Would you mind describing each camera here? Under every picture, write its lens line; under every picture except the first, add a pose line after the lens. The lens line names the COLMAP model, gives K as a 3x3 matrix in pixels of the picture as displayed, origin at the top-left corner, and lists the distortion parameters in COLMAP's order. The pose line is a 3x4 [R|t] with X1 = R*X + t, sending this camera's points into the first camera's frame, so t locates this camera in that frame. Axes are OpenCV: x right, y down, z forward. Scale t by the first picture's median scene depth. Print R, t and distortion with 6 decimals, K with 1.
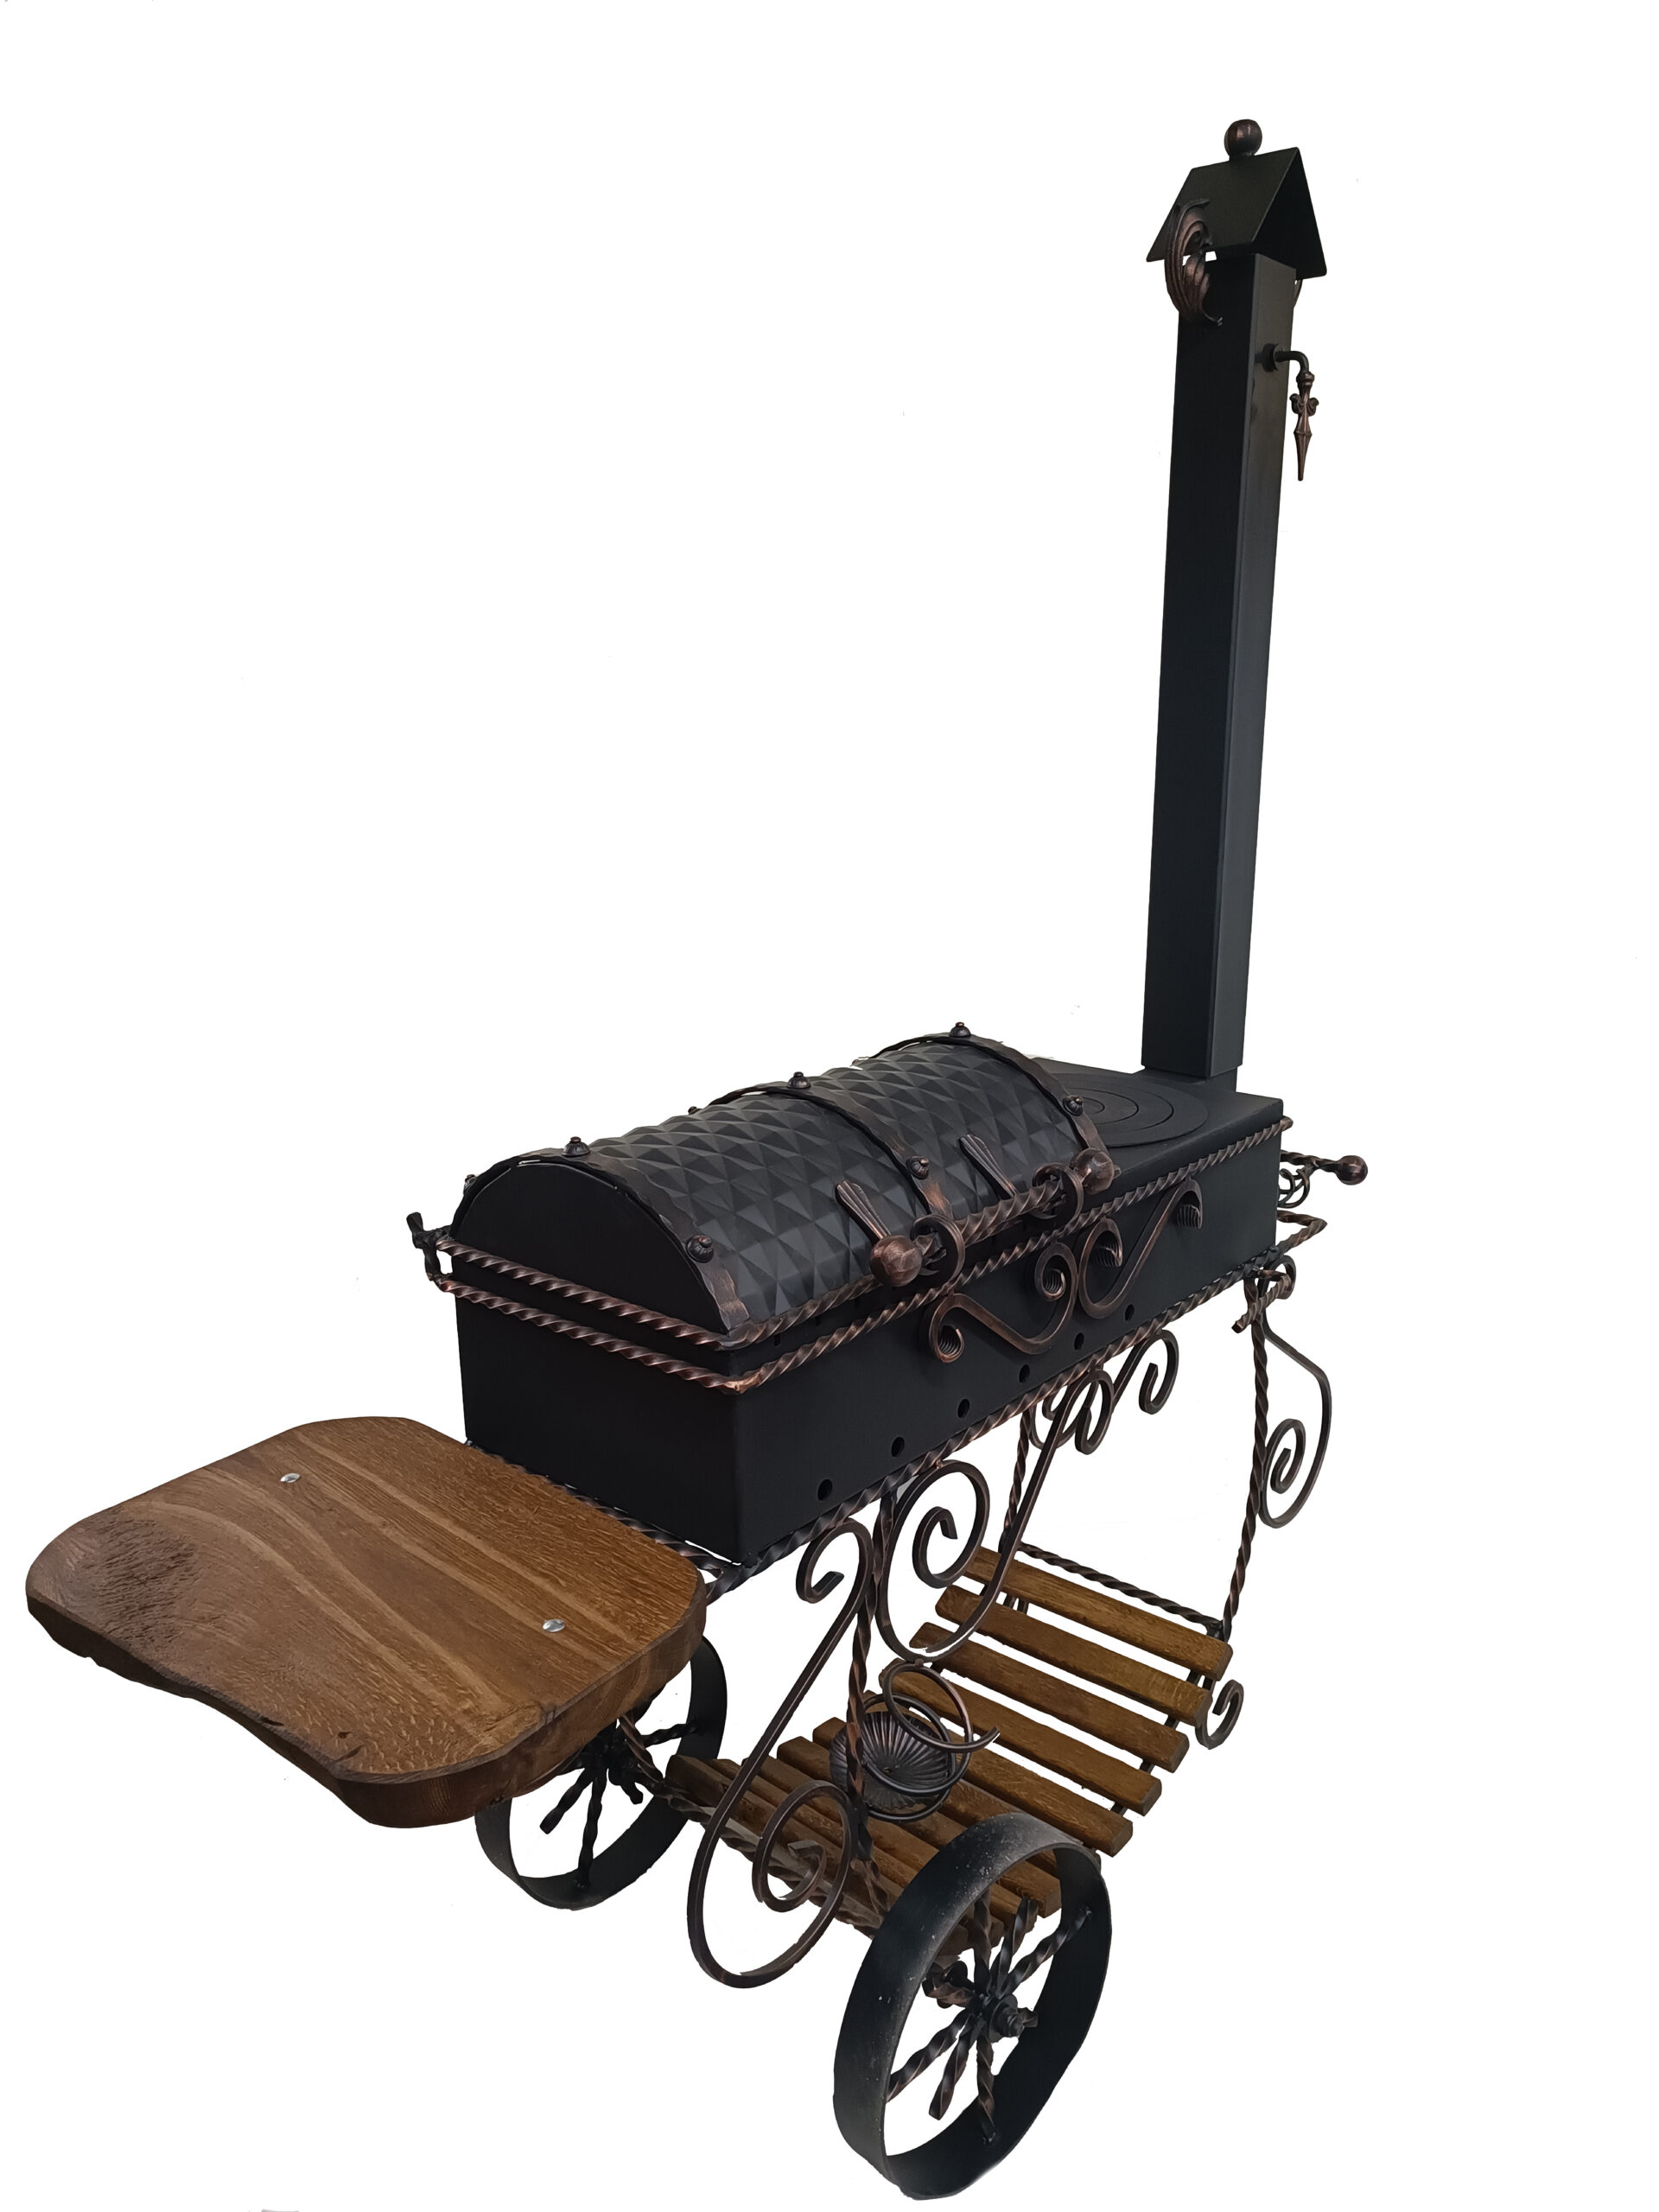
lens RADIAL K [[1610.7, 0, 829.5], [0, 1610.7, 1106.0], [0, 0, 1]] dist [0.009439, -0.060408]
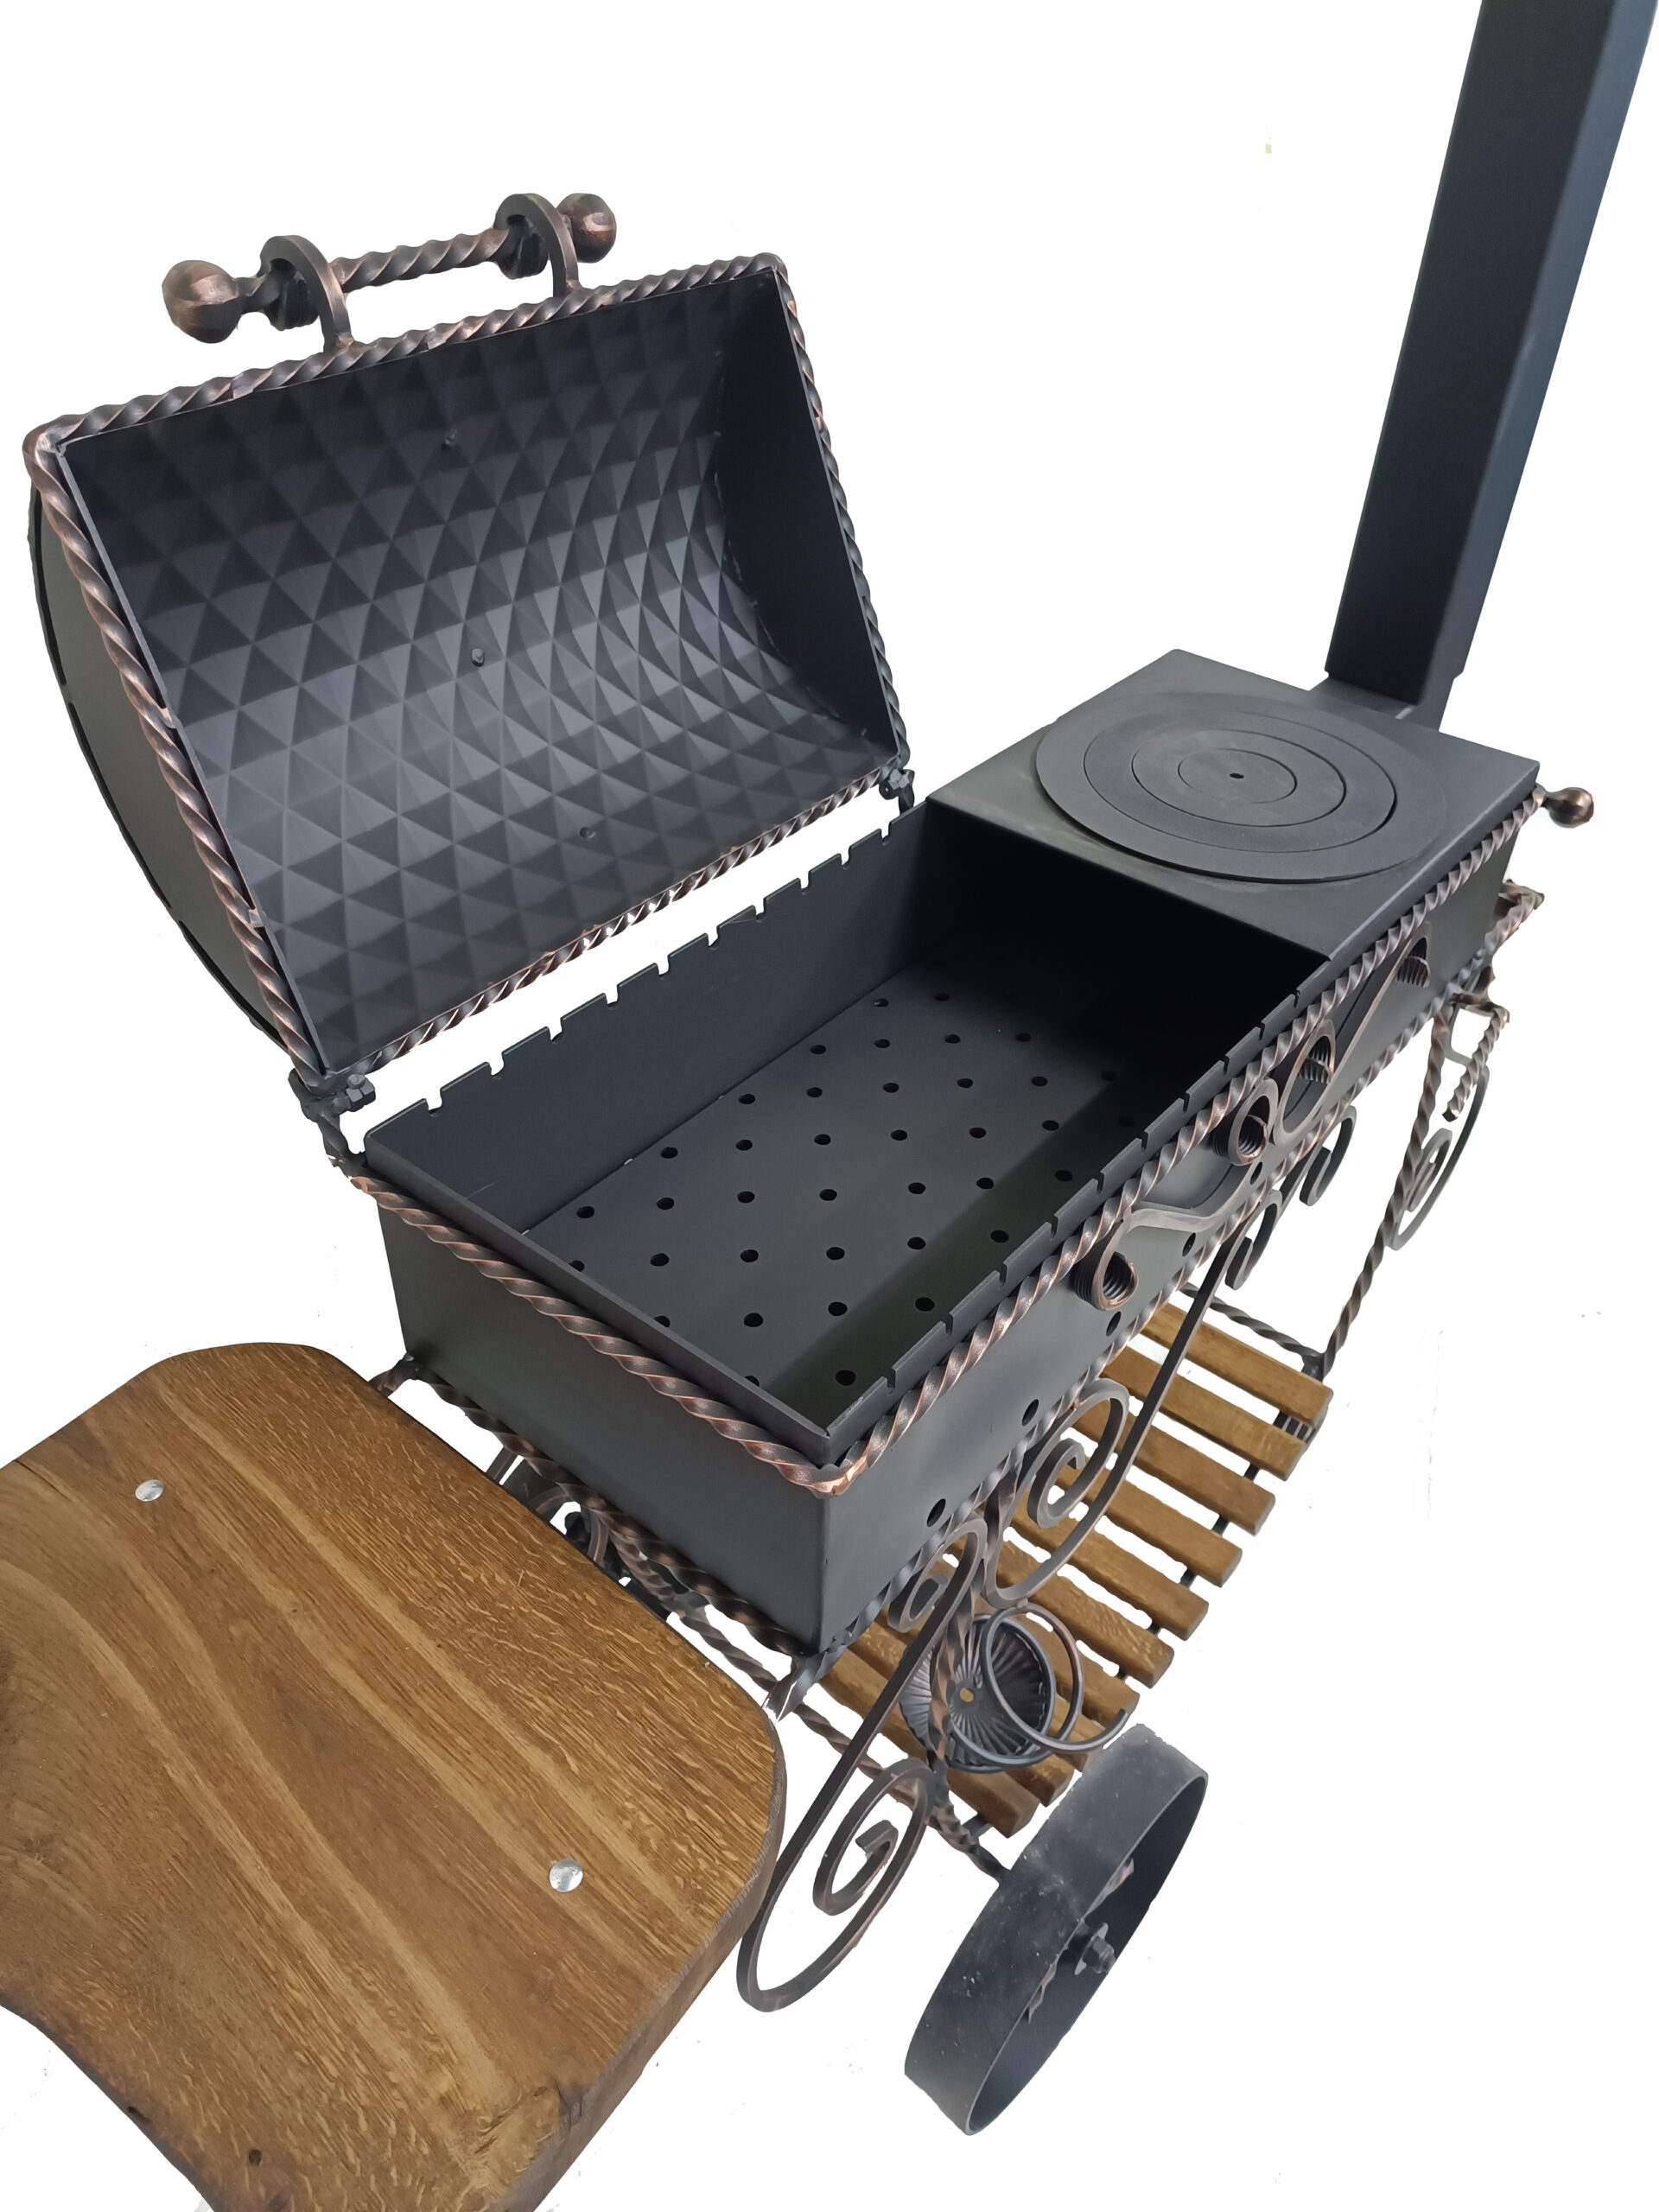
lens RADIAL K [[1610.7, 0, 829.5], [0, 1610.7, 1106.0], [0, 0, 1]] dist [0.009439, -0.060408]
pose [[0.998954, 0.018929, 0.041626, -0.082840], [-0.033910, 0.917358, 0.396617, -0.196453], [-0.030678, -0.397613, 0.917040, 0.444436]]
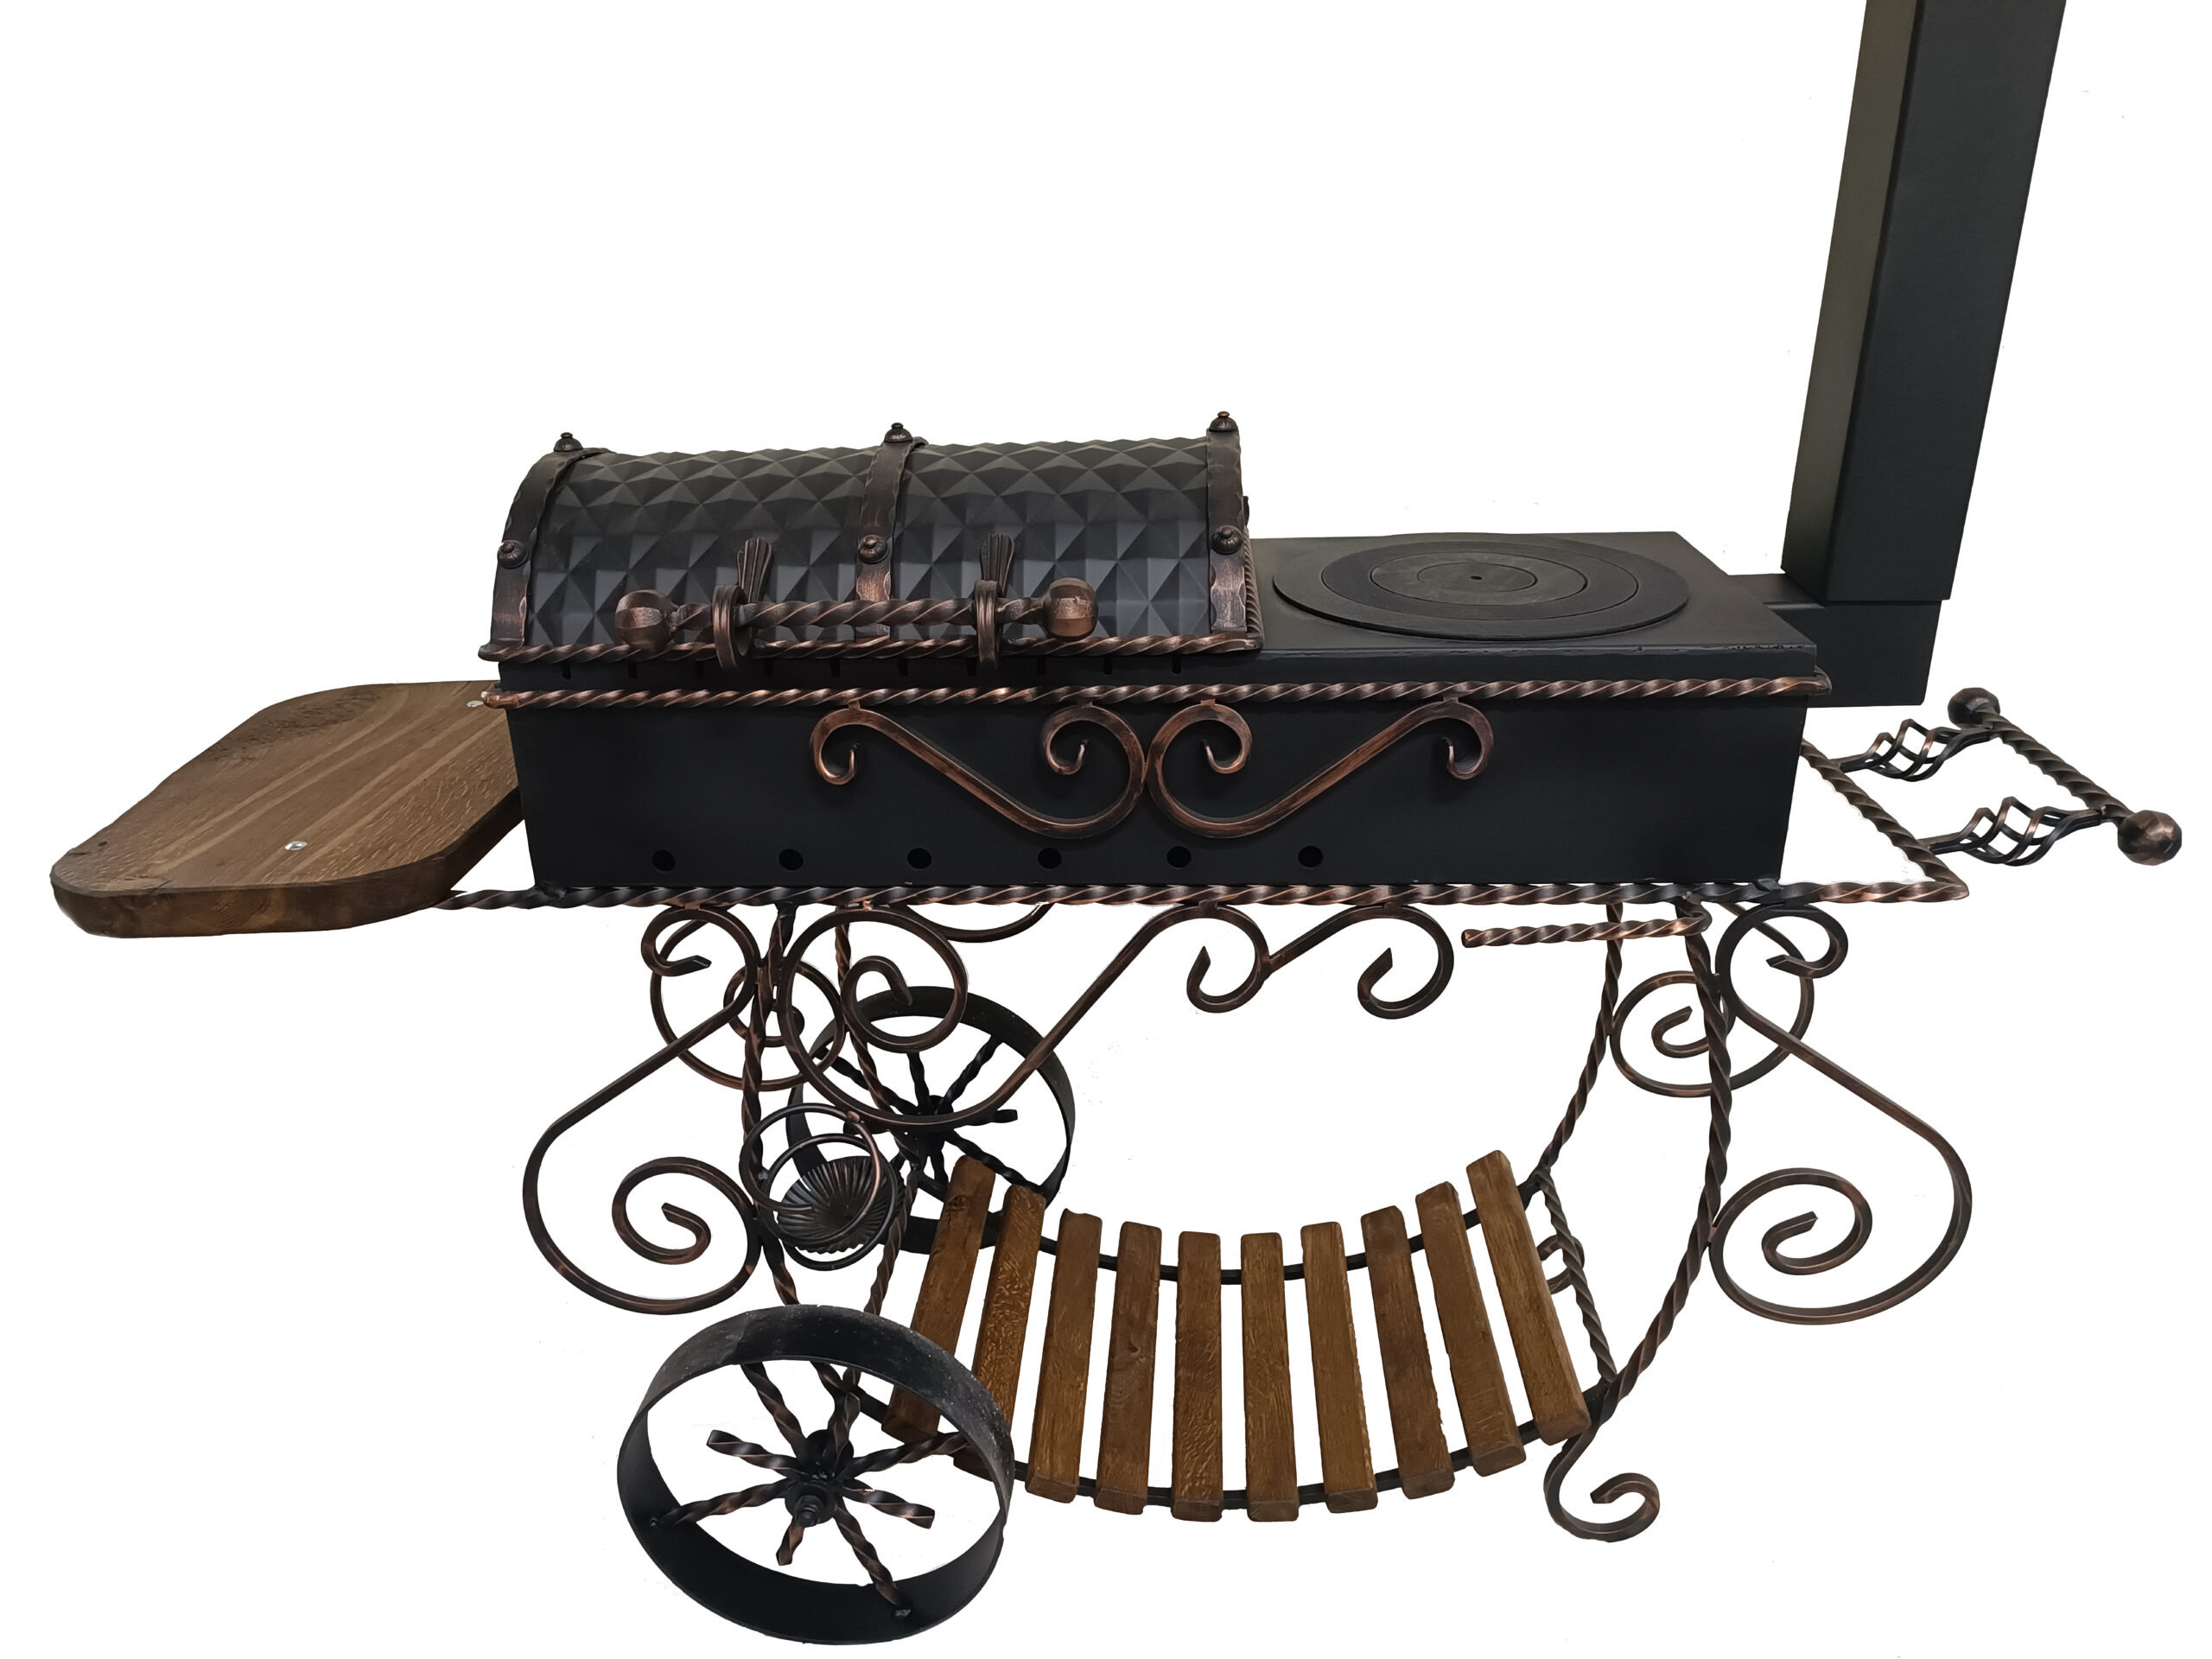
lens RADIAL K [[1610.7, 0, 1106.0], [0, 1610.7, 829.5], [0, 0, 1]] dist [0.009439, -0.060408]
pose [[0.594606, 0.299064, -0.746327, 0.857445], [-0.177507, 0.954172, 0.240929, -0.050419], [0.784178, -0.010779, 0.620443, 0.636800]]
